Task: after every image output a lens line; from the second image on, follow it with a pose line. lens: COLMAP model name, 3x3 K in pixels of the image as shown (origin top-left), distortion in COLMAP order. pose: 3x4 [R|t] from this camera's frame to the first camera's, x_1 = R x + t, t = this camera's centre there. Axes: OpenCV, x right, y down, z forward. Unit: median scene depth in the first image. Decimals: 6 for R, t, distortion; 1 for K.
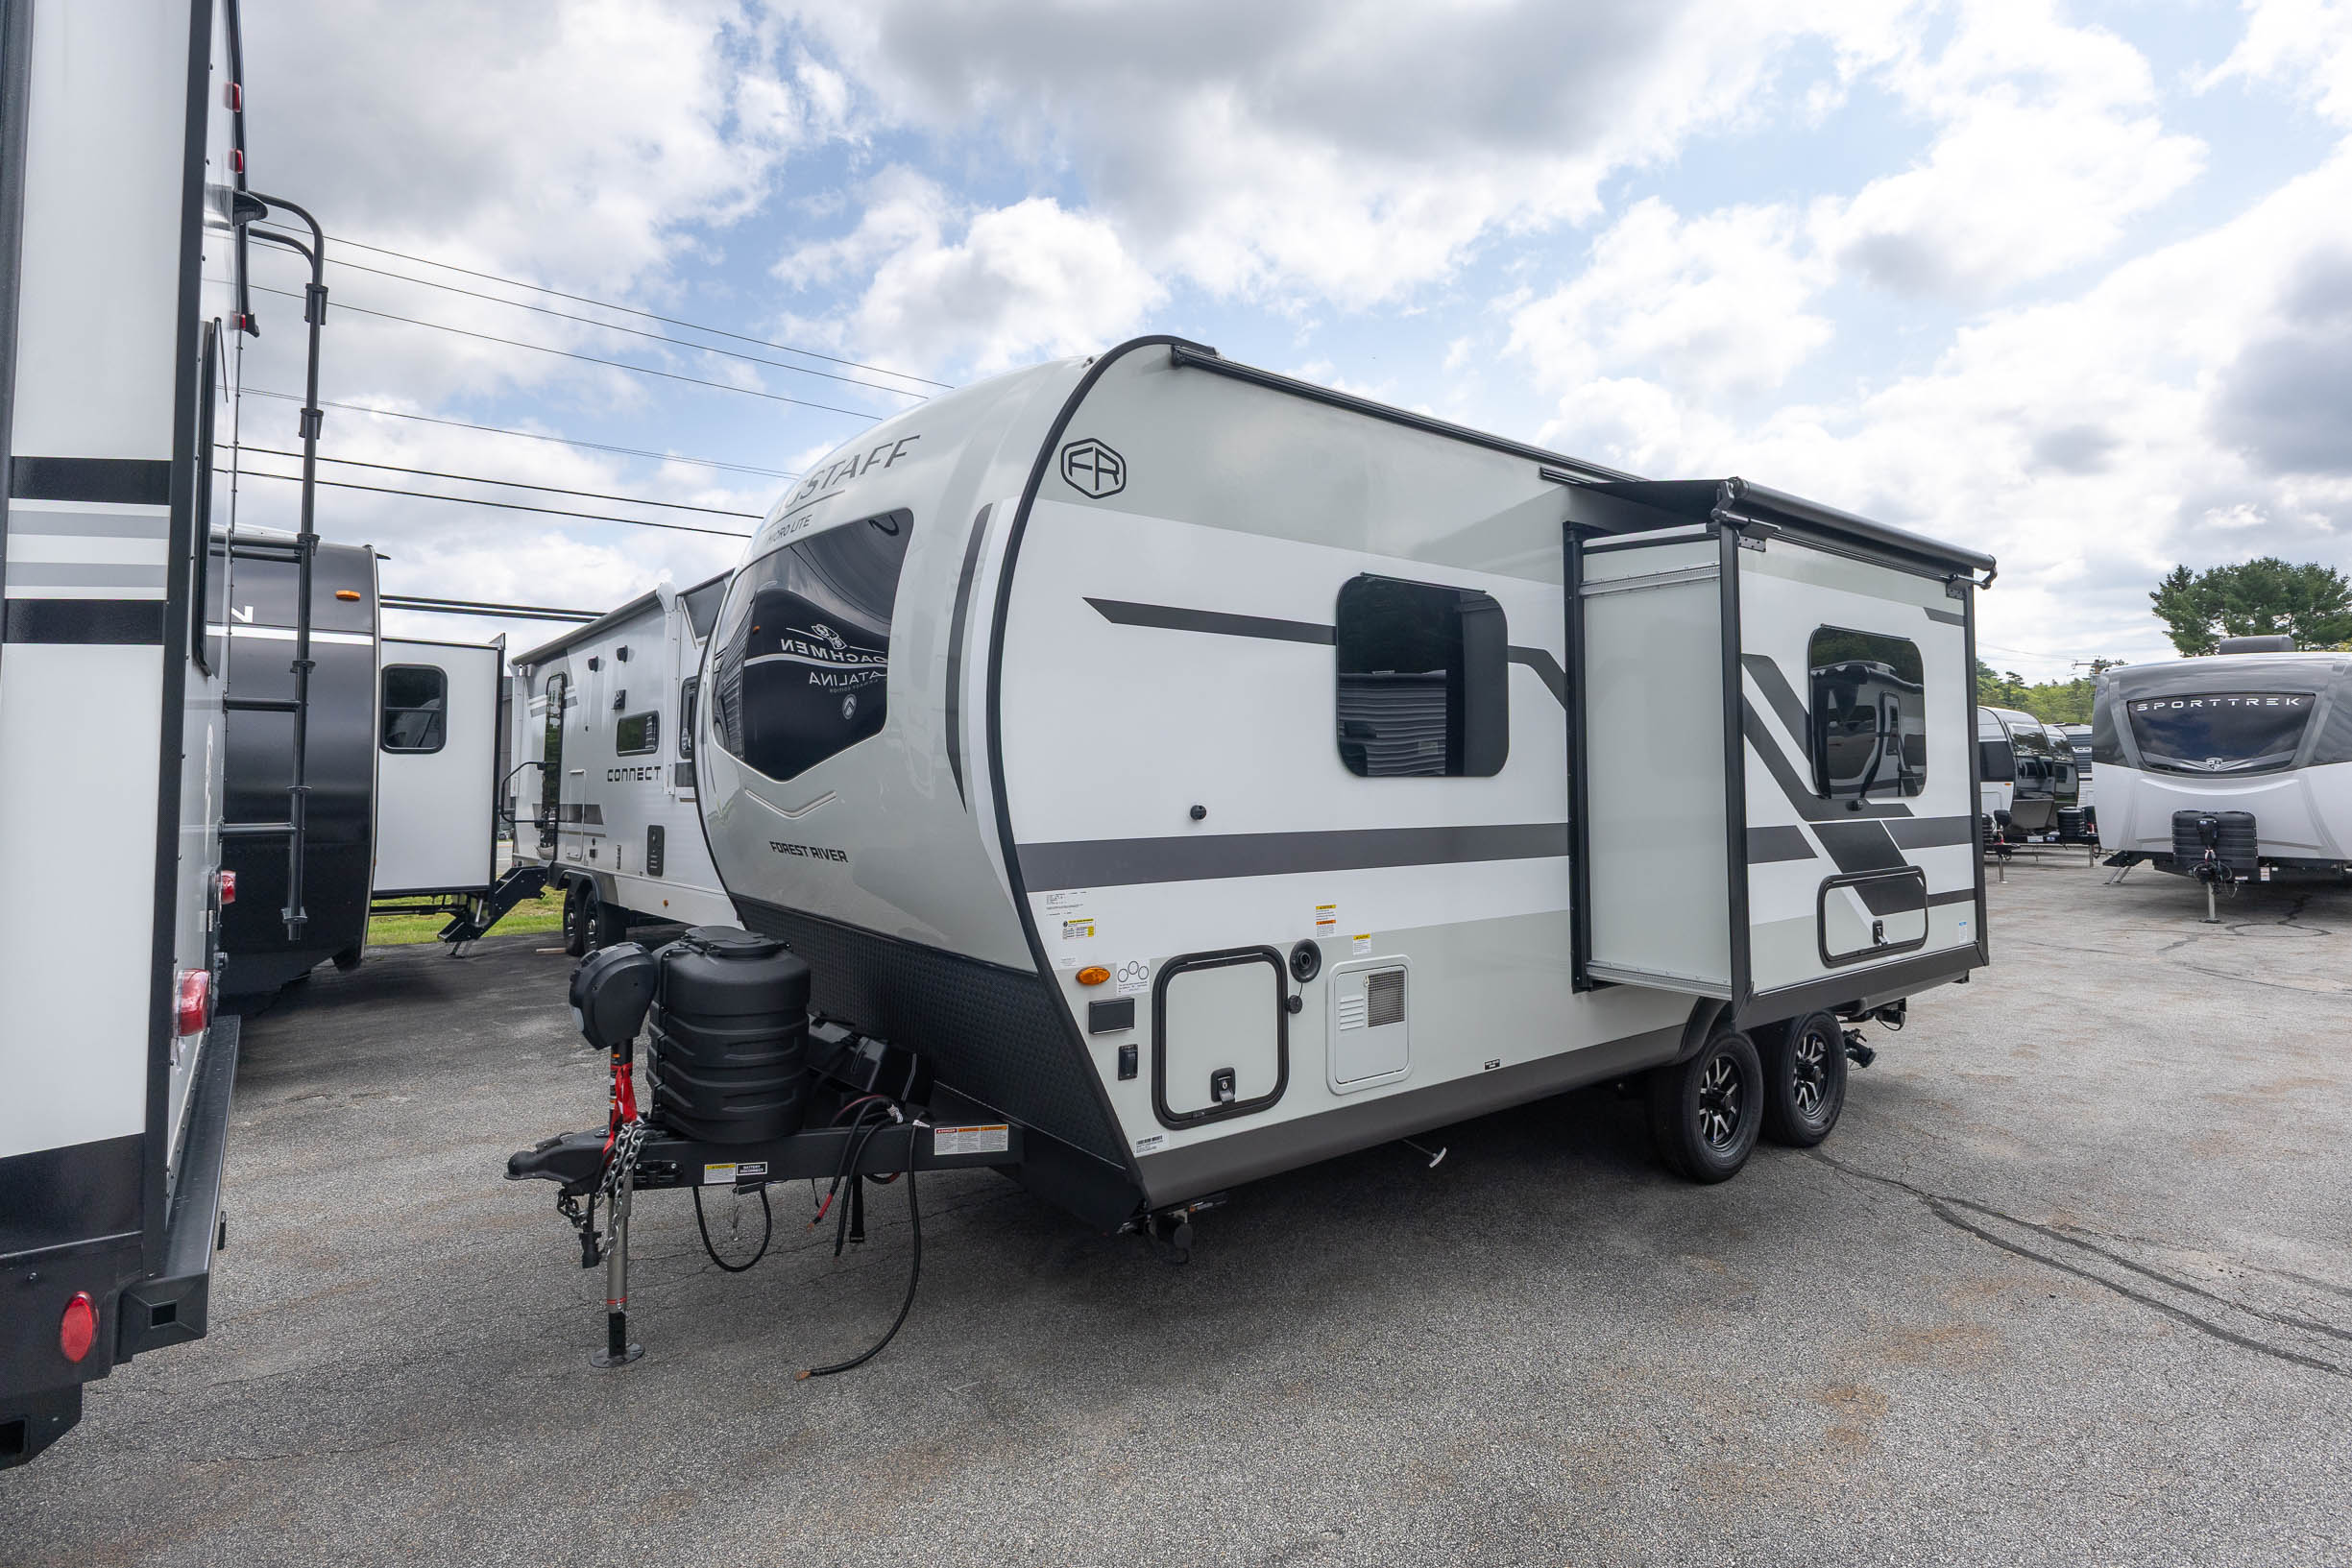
lens RADIAL K [[1170.3, 0, 1172.7], [0, 1170.3, 768.5], [0, 0, 1]] dist [0.009473, -0.000885]
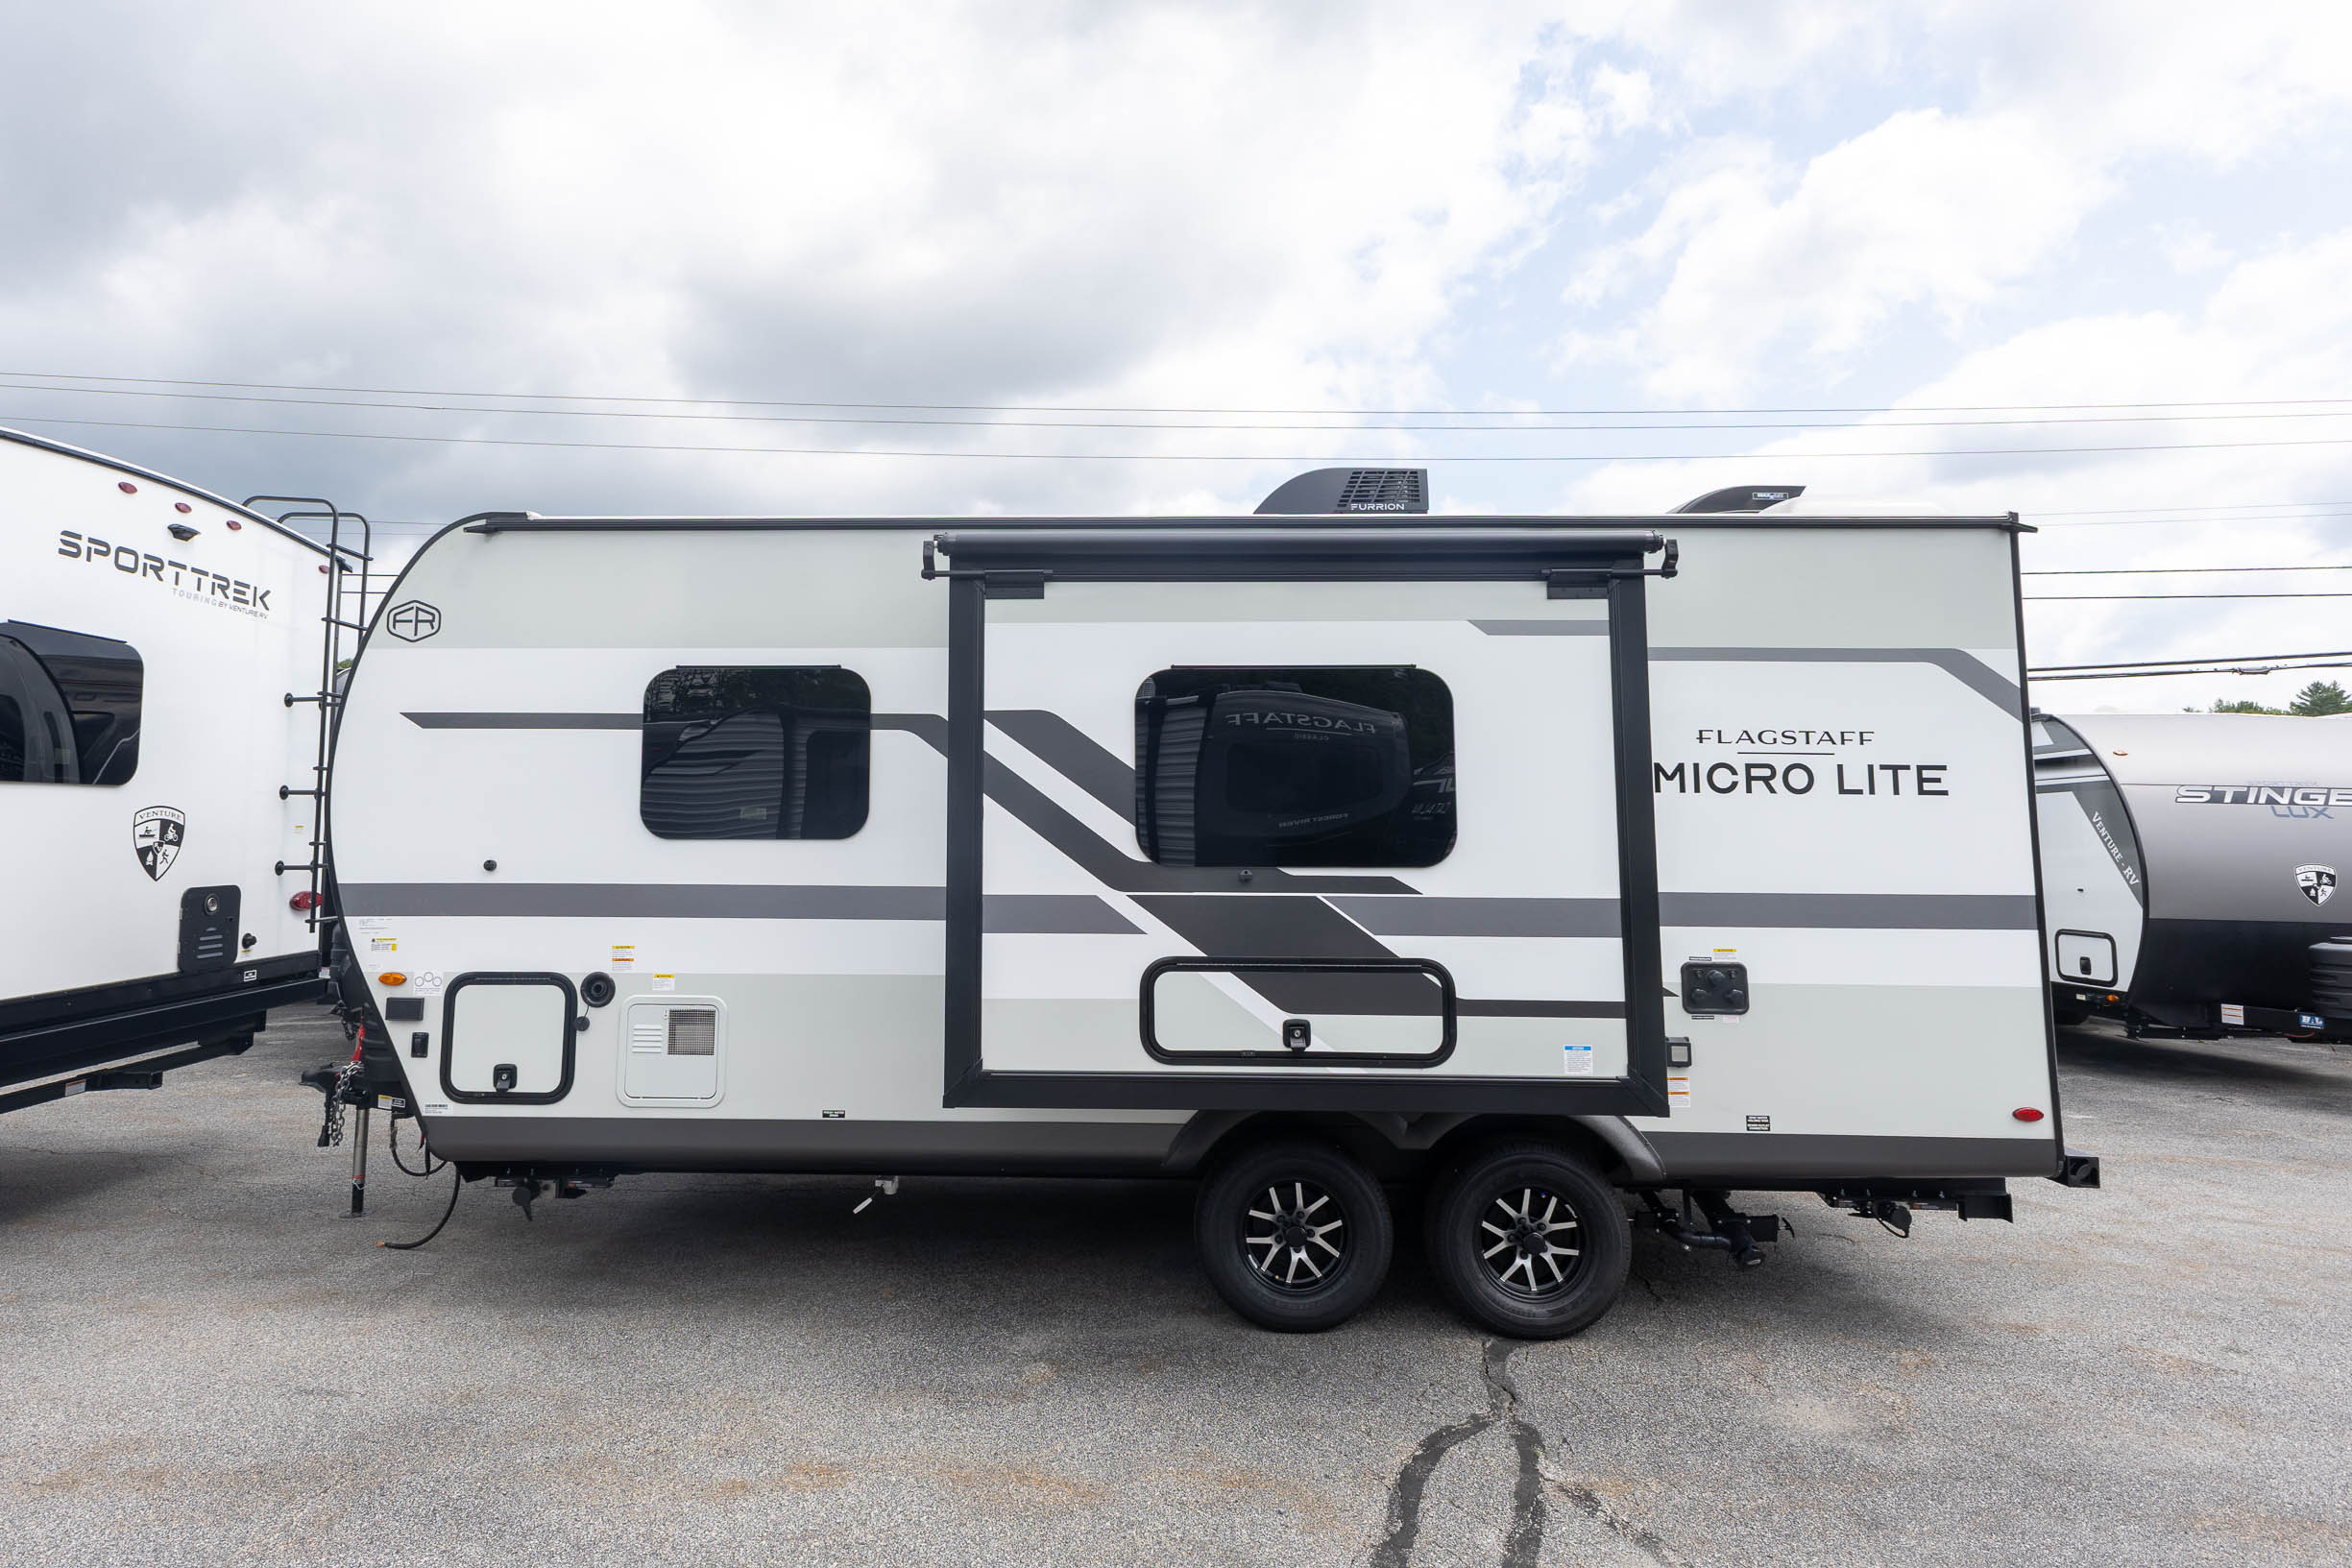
lens RADIAL K [[1327.5, 0, 1174.6], [0, 1327.5, 785.9], [0, 0, 1]] dist [0.012373, -0.000272]
pose [[0.770067, -0.027233, -0.637381, 1.381478], [-0.002005, 0.998980, -0.045105, 0.012415], [0.637960, 0.036012, 0.769227, 0.289664]]
